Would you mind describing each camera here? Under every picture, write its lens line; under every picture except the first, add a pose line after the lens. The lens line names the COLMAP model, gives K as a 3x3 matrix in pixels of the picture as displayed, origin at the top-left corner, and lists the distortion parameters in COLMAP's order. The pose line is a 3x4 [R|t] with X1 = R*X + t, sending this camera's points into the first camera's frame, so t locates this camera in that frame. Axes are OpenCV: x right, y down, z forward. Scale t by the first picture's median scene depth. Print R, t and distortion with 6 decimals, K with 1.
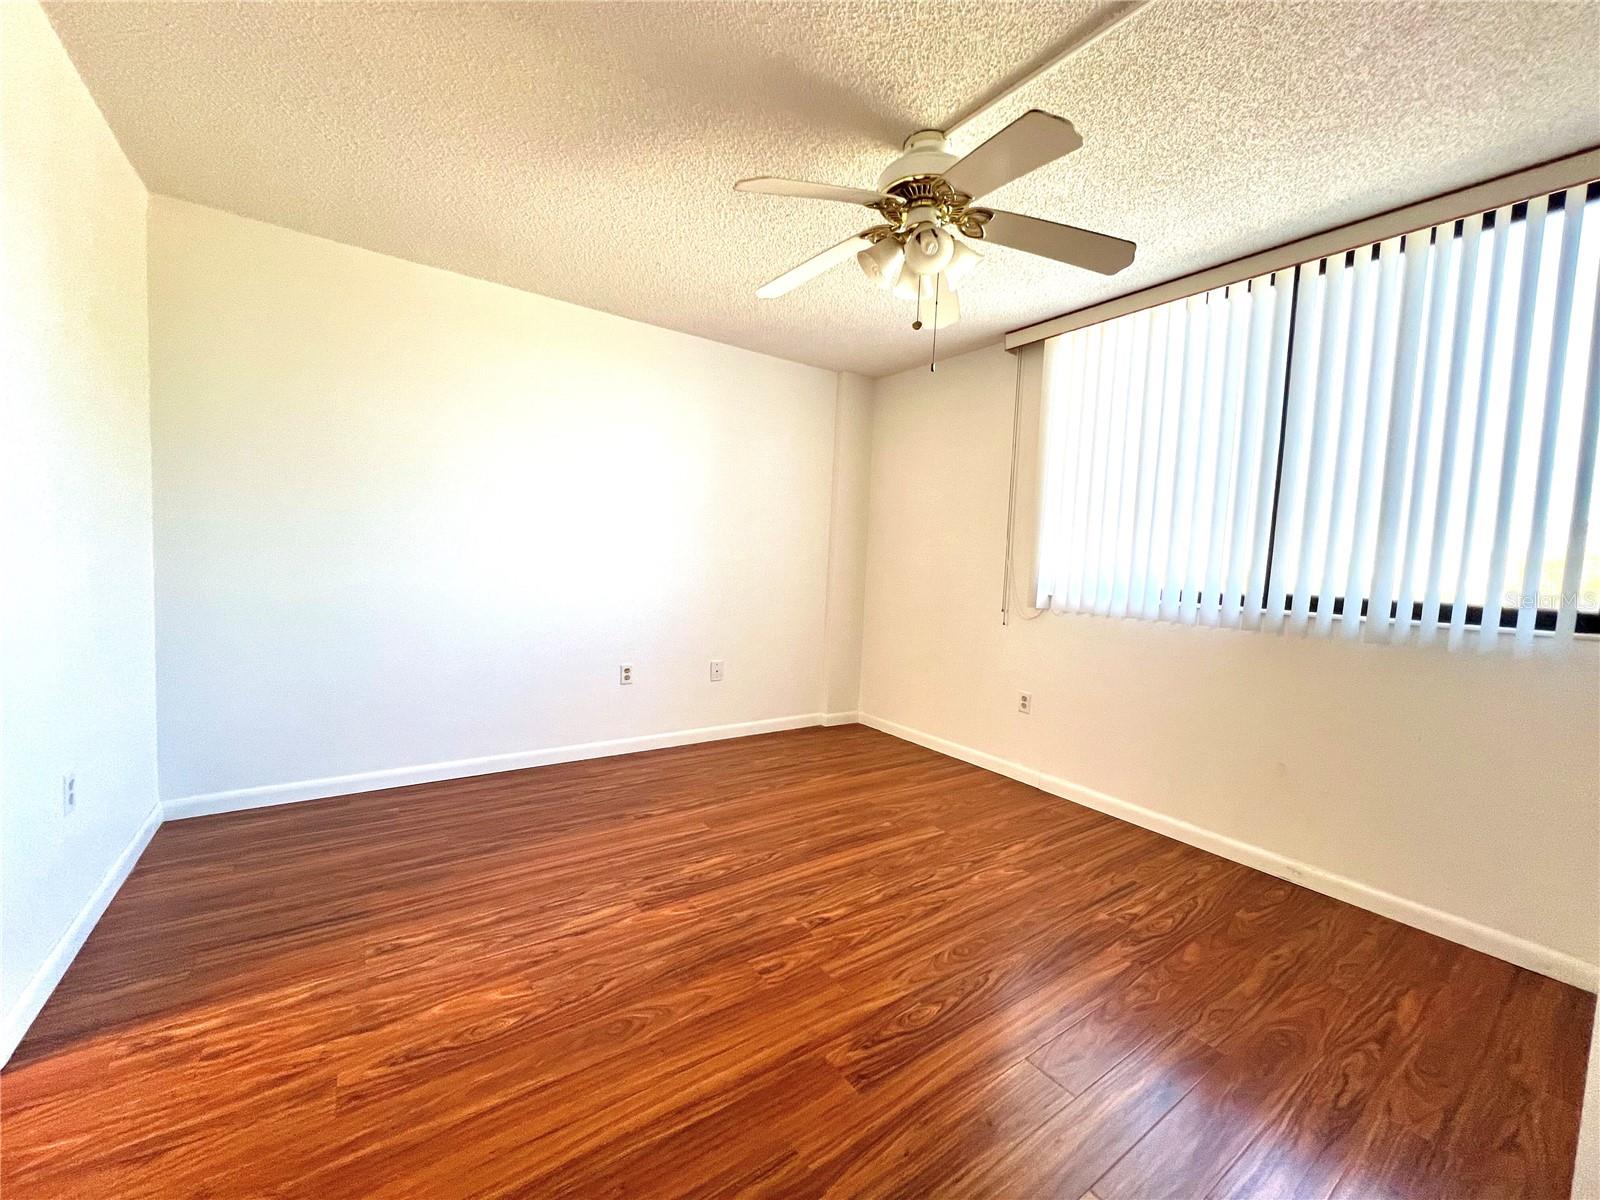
lens RADIAL K [[625.9, 0, 800.0], [0, 625.9, 600.0], [0, 0, 1]] dist [0.000033, 0.000033]
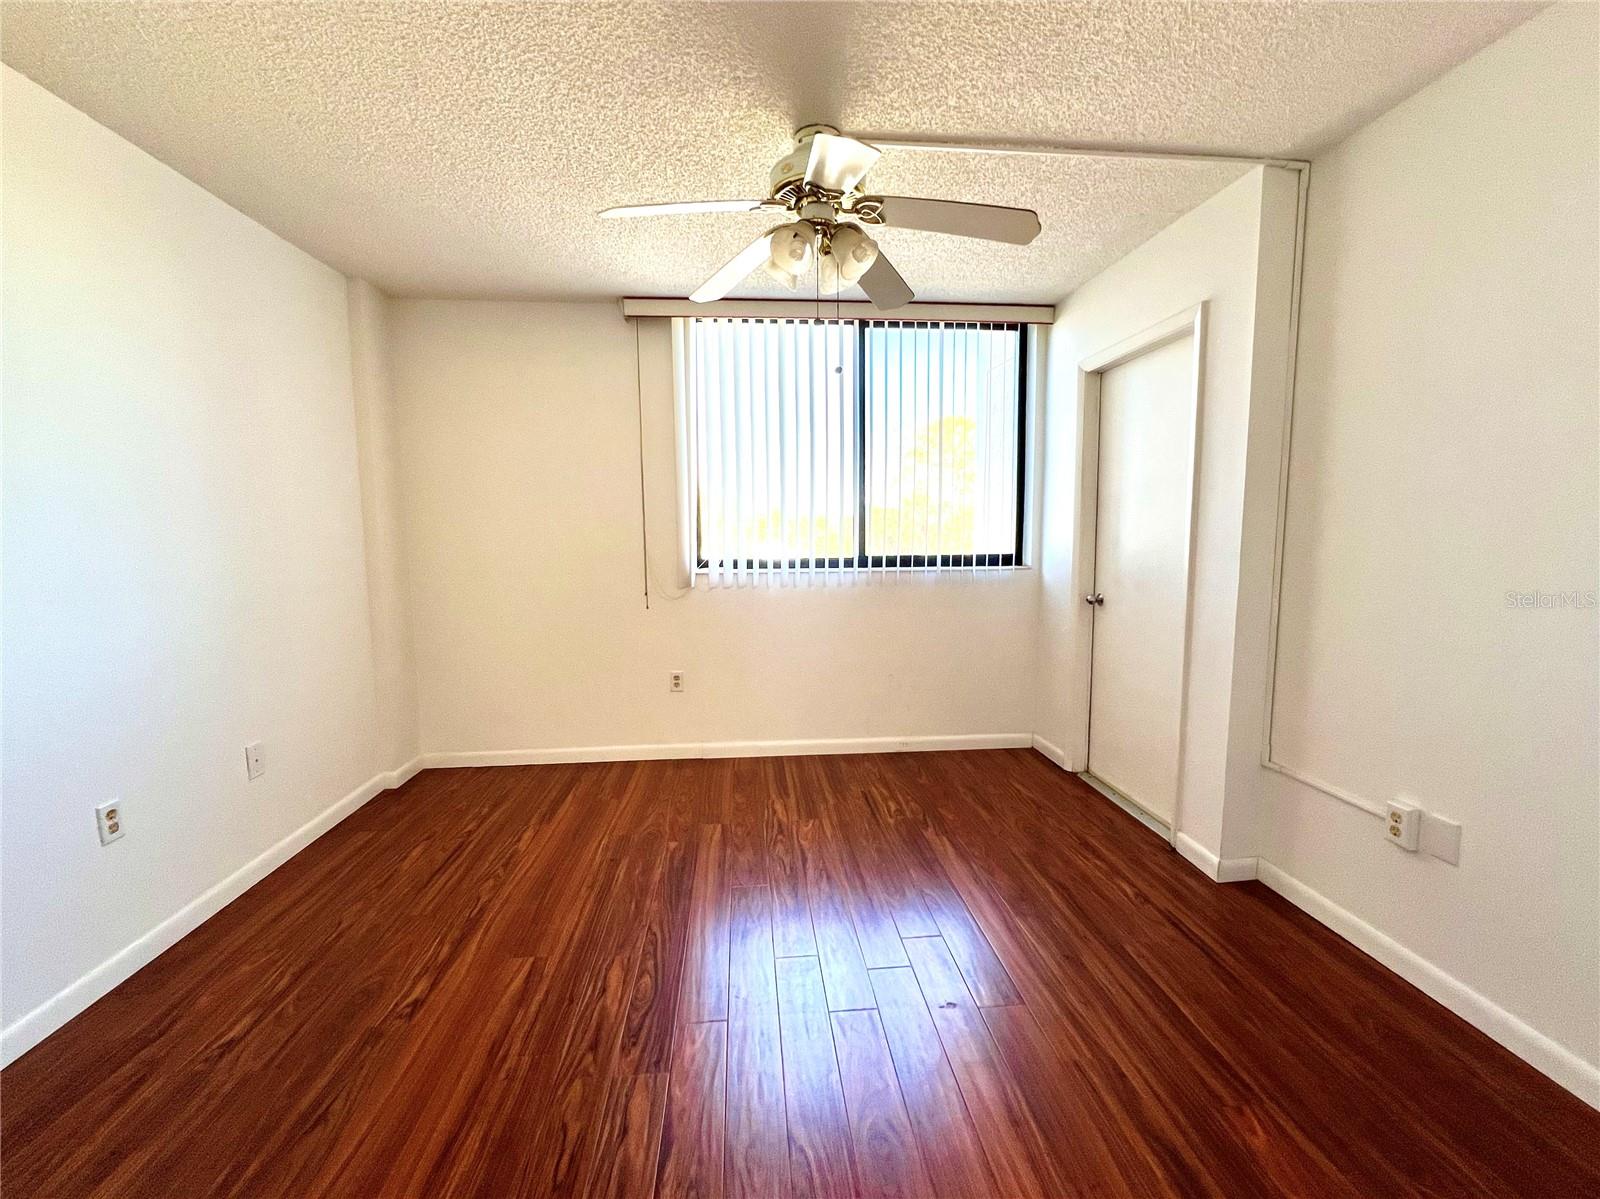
lens RADIAL K [[674.6, 0, 800.0], [0, 674.6, 599.5], [0, 0, 1]] dist [-0.000124, -0.000078]
pose [[0.516881, -0.139081, 0.844684, -0.505967], [0.091407, 0.990040, 0.107081, -0.075405], [-0.851163, 0.021862, 0.524446, 0.301377]]
